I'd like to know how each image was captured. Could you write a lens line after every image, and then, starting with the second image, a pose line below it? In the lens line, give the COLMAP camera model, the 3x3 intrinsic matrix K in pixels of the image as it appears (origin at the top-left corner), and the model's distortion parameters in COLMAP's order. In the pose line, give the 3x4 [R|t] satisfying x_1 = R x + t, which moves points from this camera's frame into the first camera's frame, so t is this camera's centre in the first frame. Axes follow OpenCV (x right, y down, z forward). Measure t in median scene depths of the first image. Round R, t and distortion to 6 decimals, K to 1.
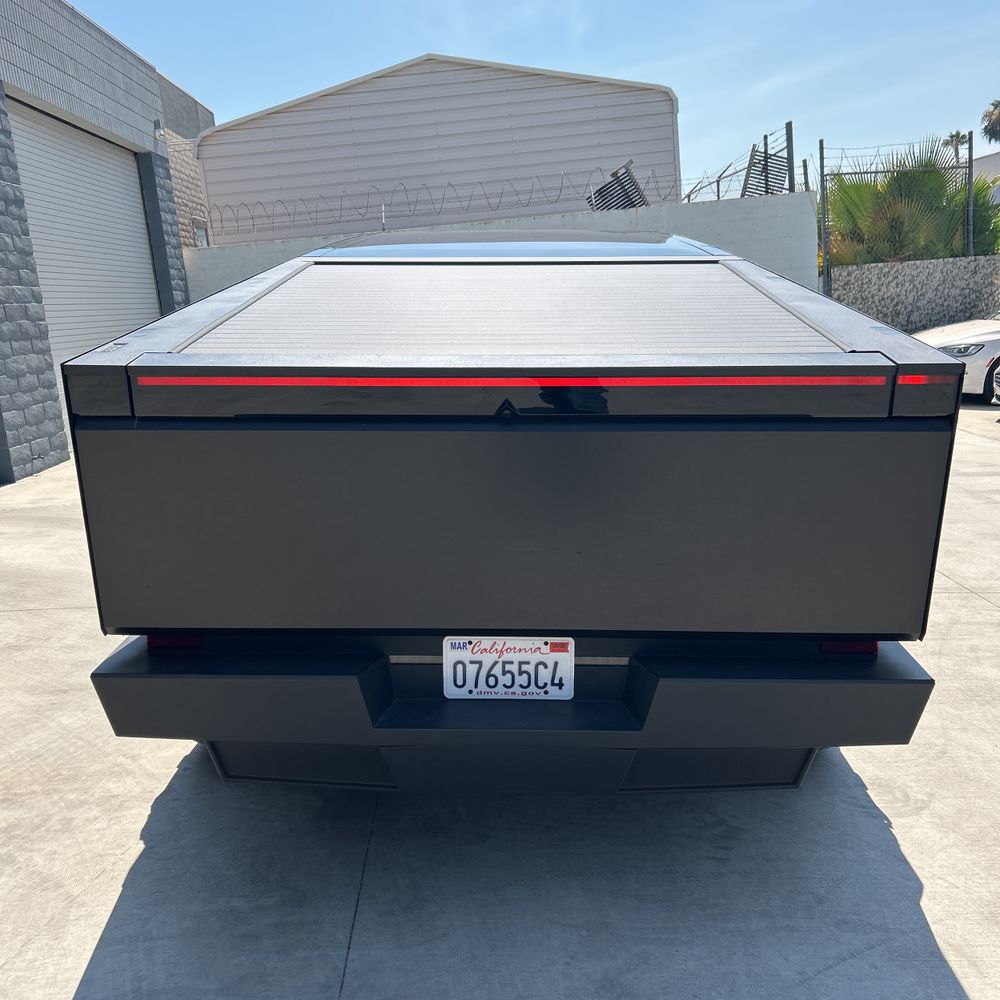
lens RADIAL K [[995.8, 0, 495.3], [0, 995.8, 448.3], [0, 0, 1]] dist [0.018093, -0.008808]
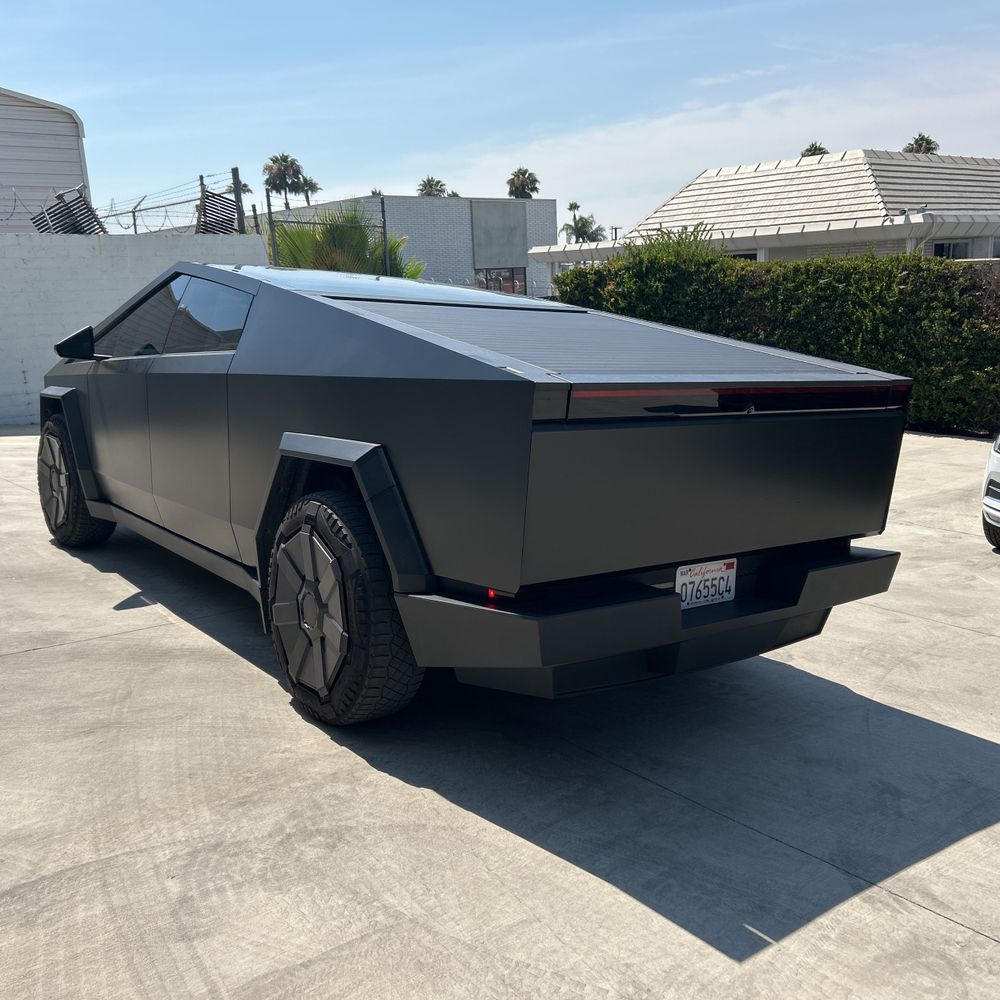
lens RADIAL K [[995.8, 0, 495.3], [0, 995.8, 448.3], [0, 0, 1]] dist [0.018093, -0.008808]
pose [[0.785427, -0.041679, 0.617549, -1.115097], [0.061213, 0.998070, -0.010493, 0.011848], [-0.615920, 0.046043, 0.786462, 0.002998]]
